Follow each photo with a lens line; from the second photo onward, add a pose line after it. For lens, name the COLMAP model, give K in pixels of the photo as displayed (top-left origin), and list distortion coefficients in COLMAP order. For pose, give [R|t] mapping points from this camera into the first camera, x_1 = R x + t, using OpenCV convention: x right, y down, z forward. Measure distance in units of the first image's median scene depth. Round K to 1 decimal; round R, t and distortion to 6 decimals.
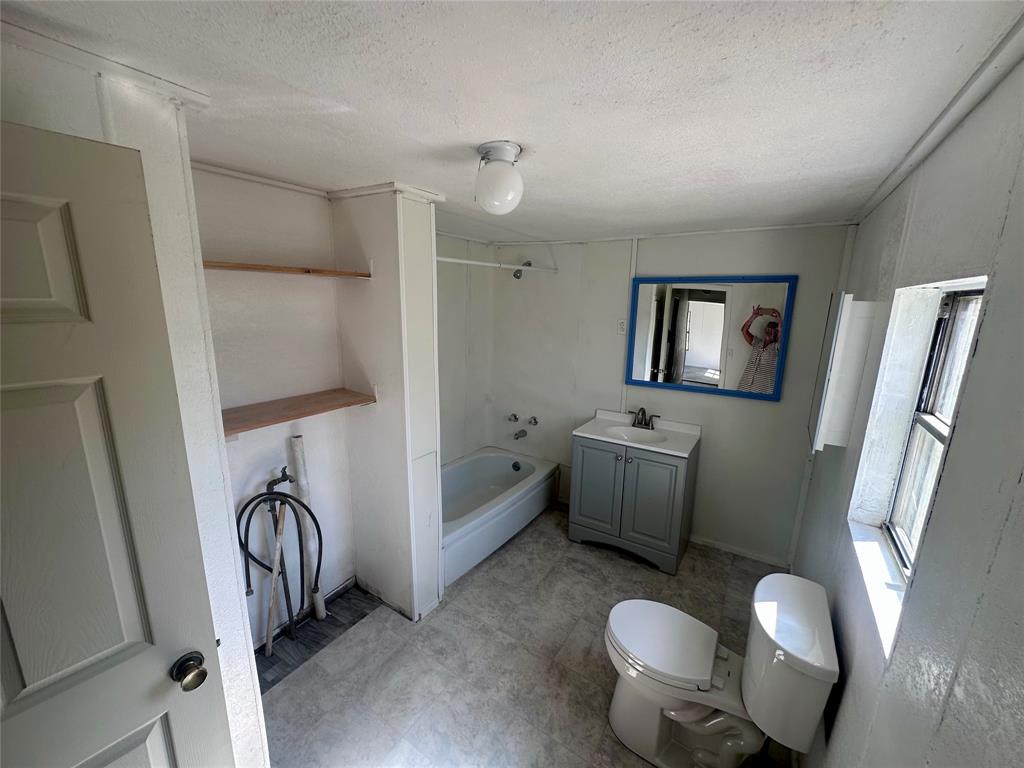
lens RADIAL K [[412.1, 0, 511.9], [0, 412.1, 383.7], [0, 0, 1]] dist [-0.002215, 0.000483]
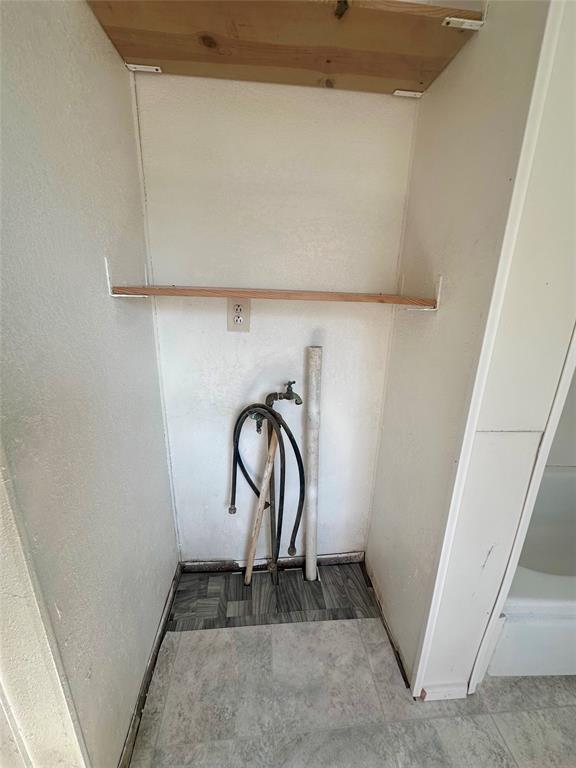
lens RADIAL K [[309.0, 0, 286.7], [0, 309.0, 384.3], [0, 0, 1]] dist [-0.002215, 0.000483]
pose [[0.616412, 0.222194, -0.755425, -0.097801], [-0.178621, 0.973809, 0.140677, 0.099933], [0.766897, 0.048220, 0.639956, 0.487982]]
